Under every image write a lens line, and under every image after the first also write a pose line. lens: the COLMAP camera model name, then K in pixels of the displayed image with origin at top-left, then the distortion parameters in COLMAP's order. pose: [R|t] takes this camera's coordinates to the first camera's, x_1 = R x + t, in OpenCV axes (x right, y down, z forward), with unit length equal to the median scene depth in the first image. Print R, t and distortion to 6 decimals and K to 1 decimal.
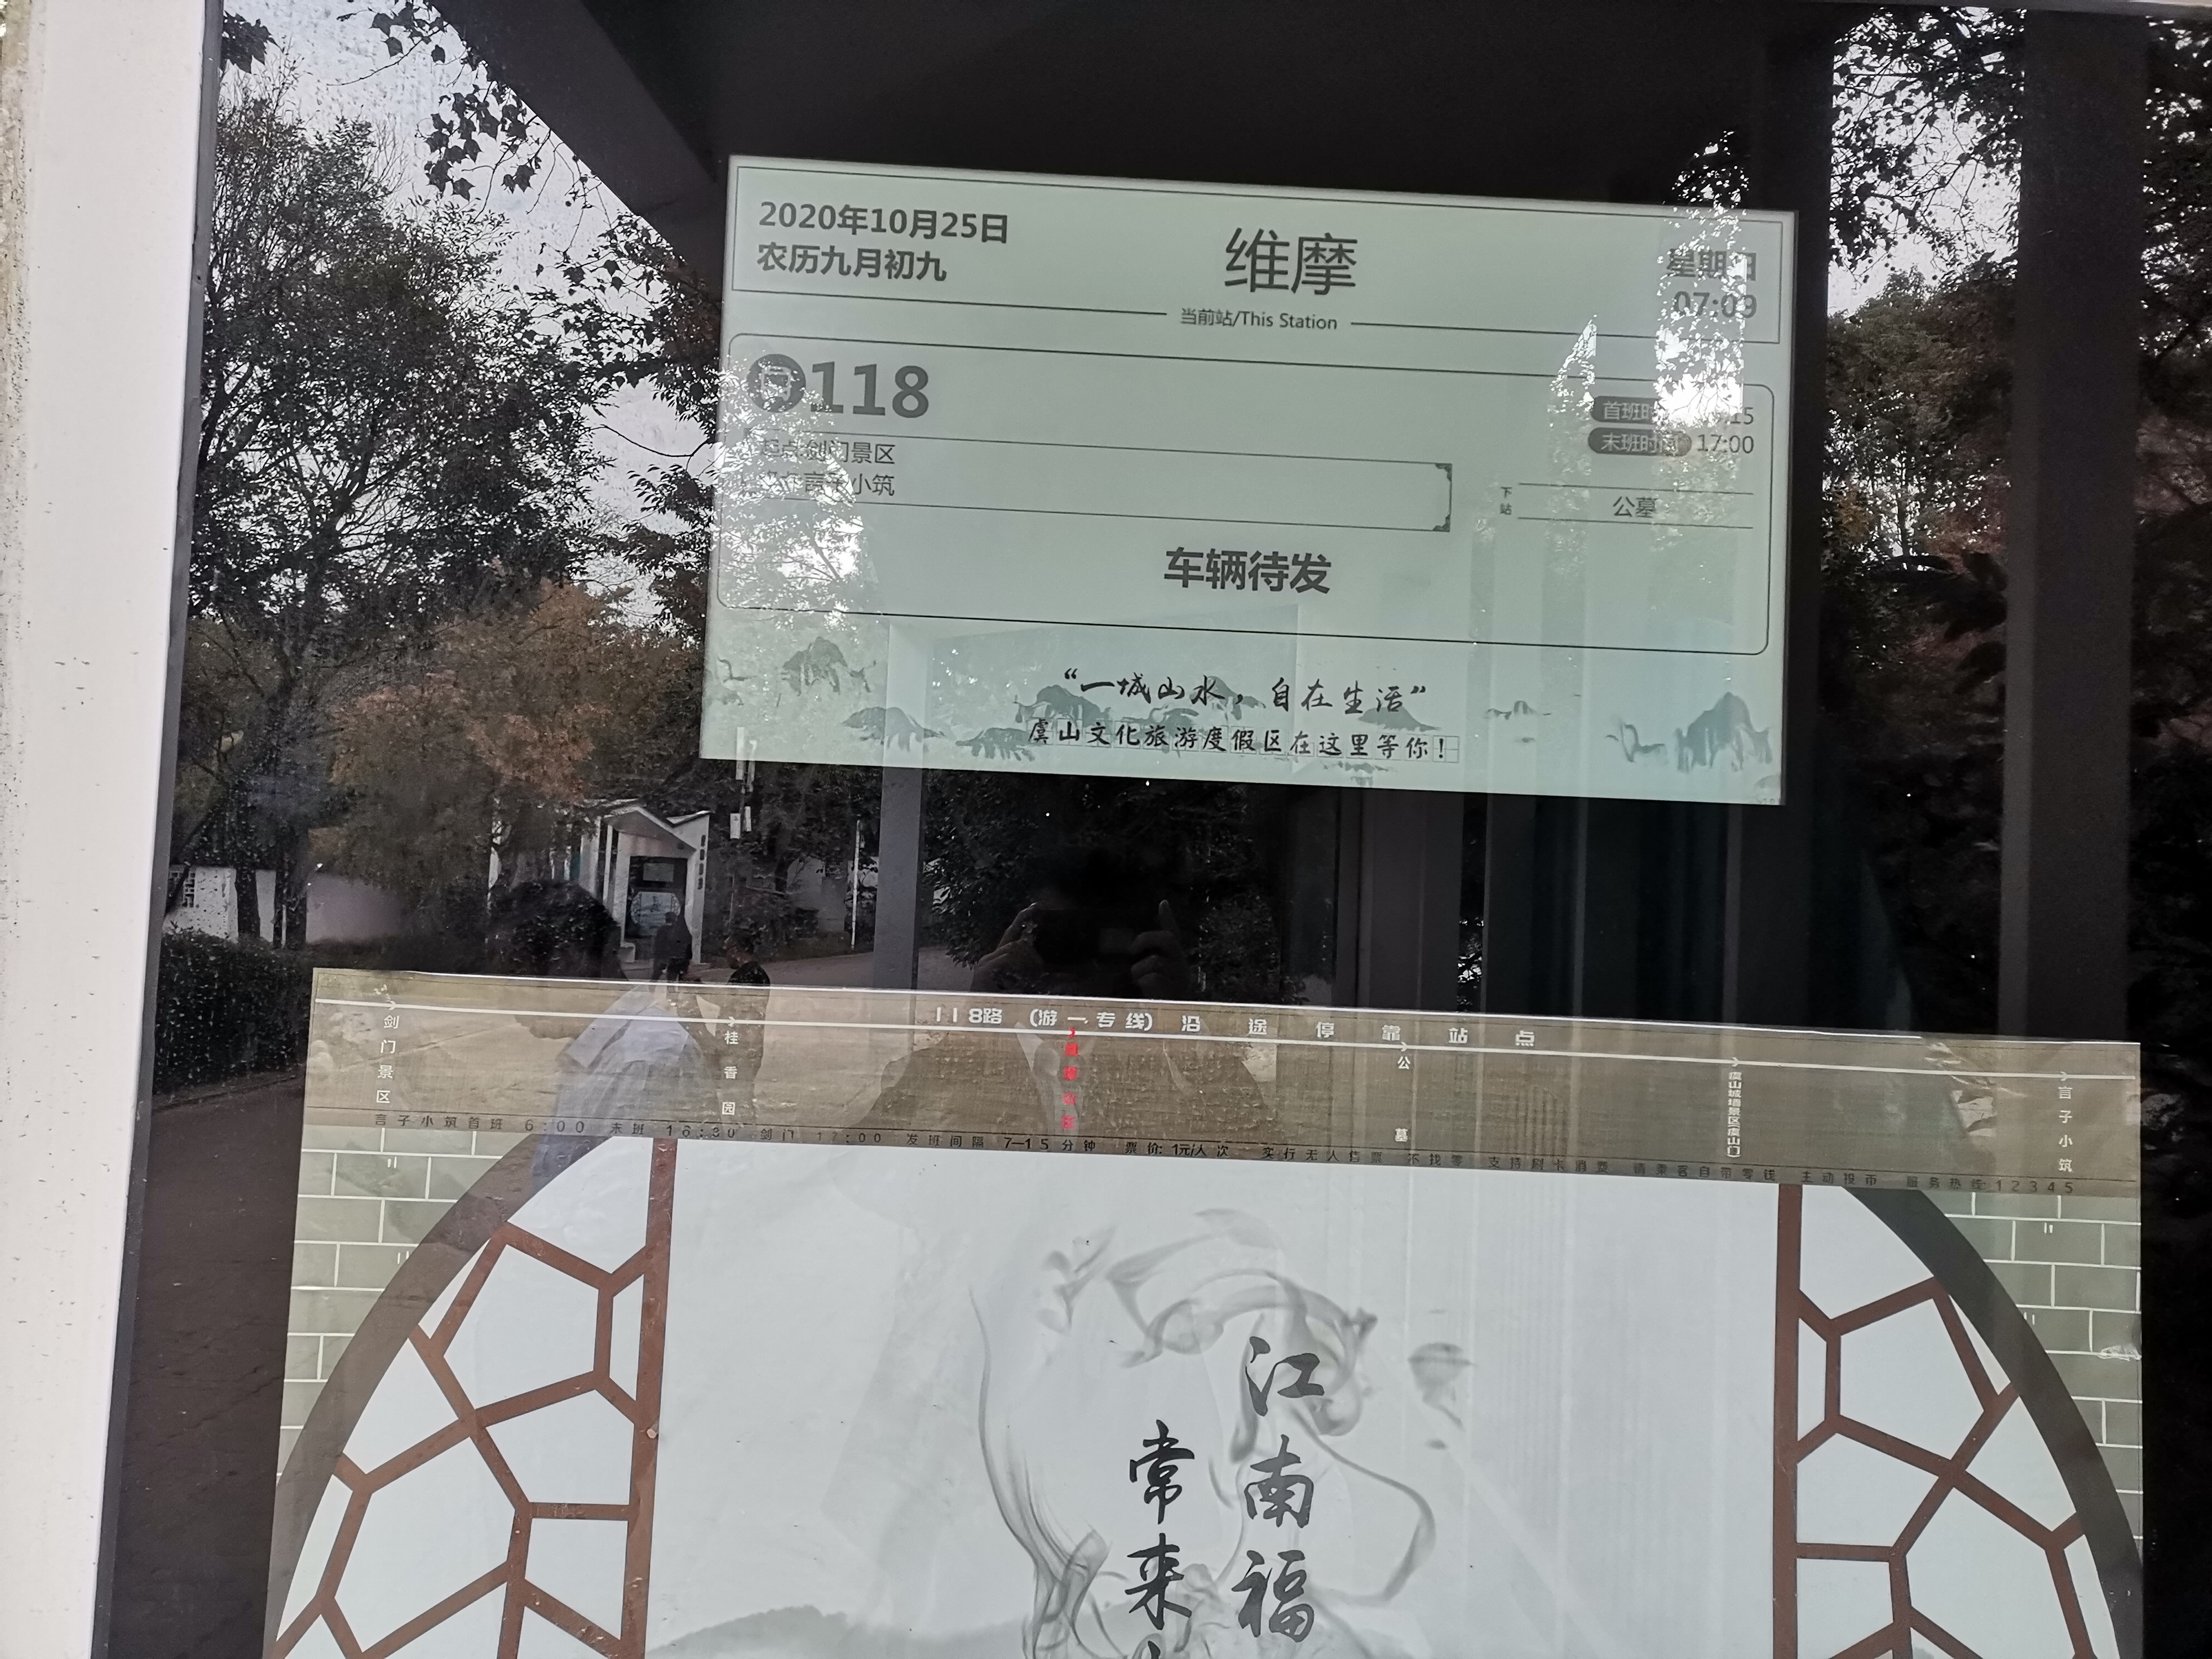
lens RADIAL K [[1650.5, 0, 1108.2], [0, 1650.5, 823.0], [0, 0, 1]] dist [0.057171, 0.000060]
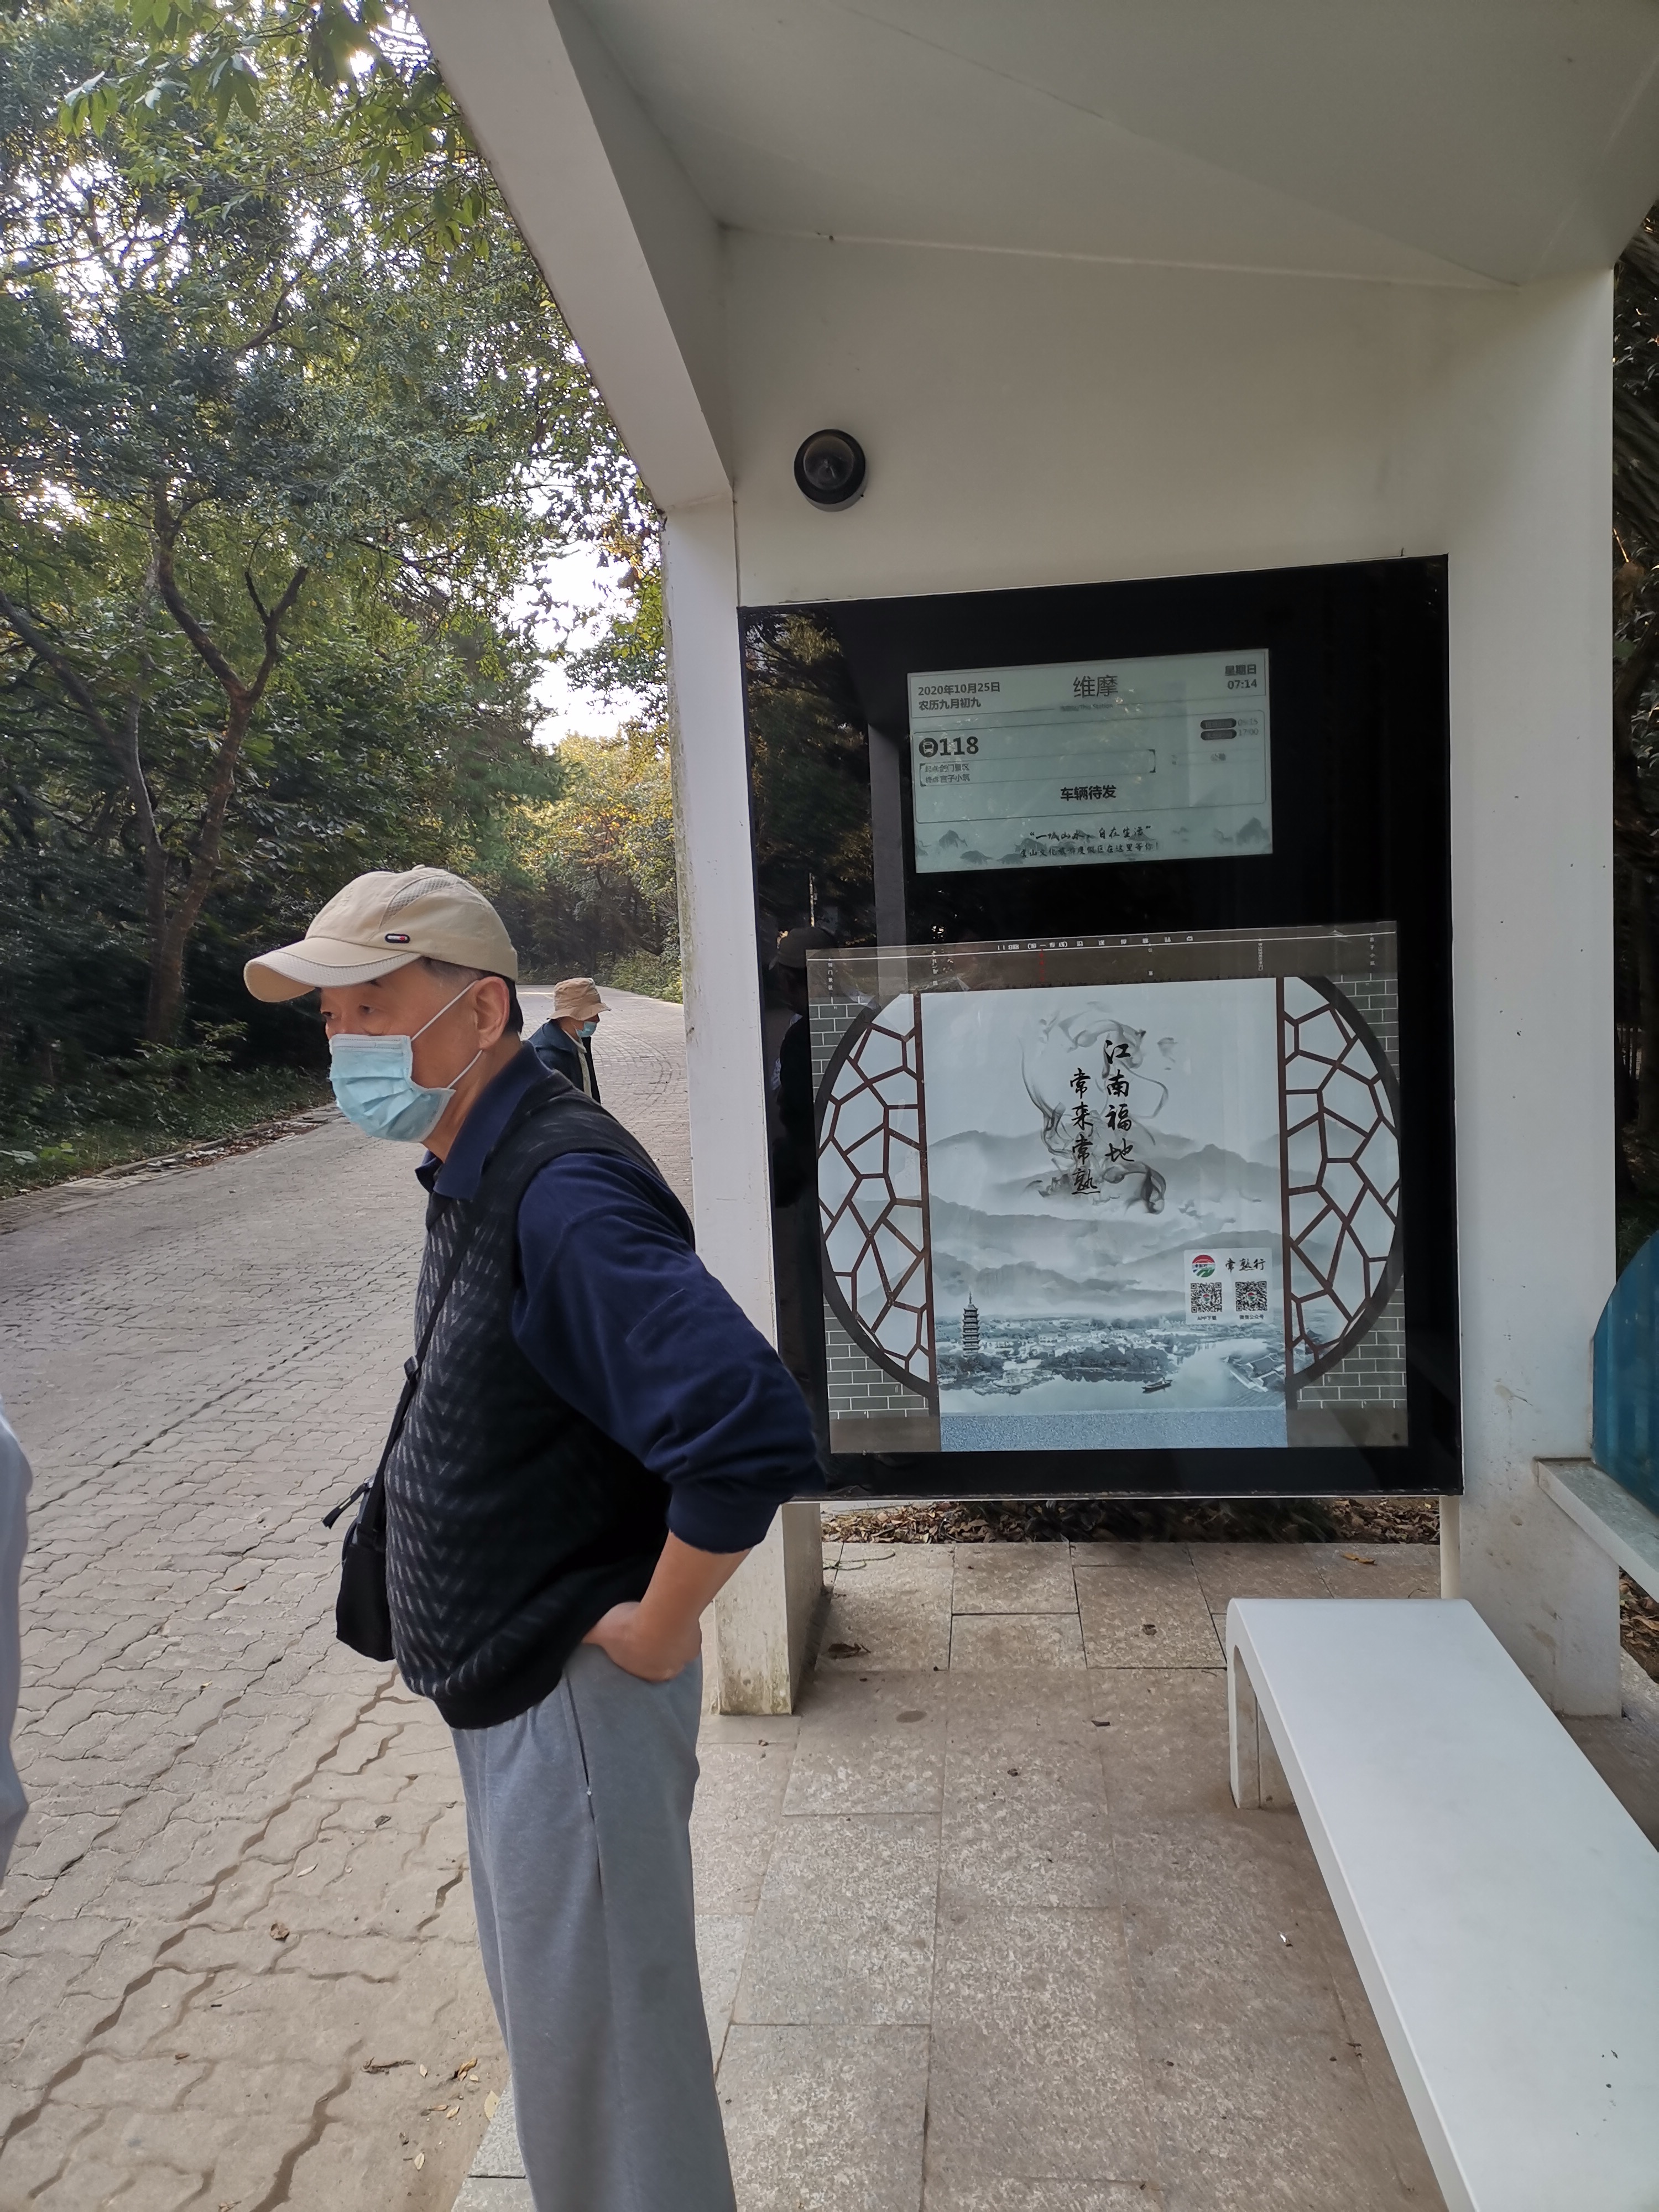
lens RADIAL K [[1650.5, 0, 846.8], [0, 1650.5, 1115.4], [0, 0, 1]] dist [0.057171, 0.000060]
pose [[0.987654, -0.076221, -0.136860, 0.018104], [0.090707, 0.990544, 0.102928, 0.080898], [0.127721, -0.114071, 0.985228, -2.151676]]
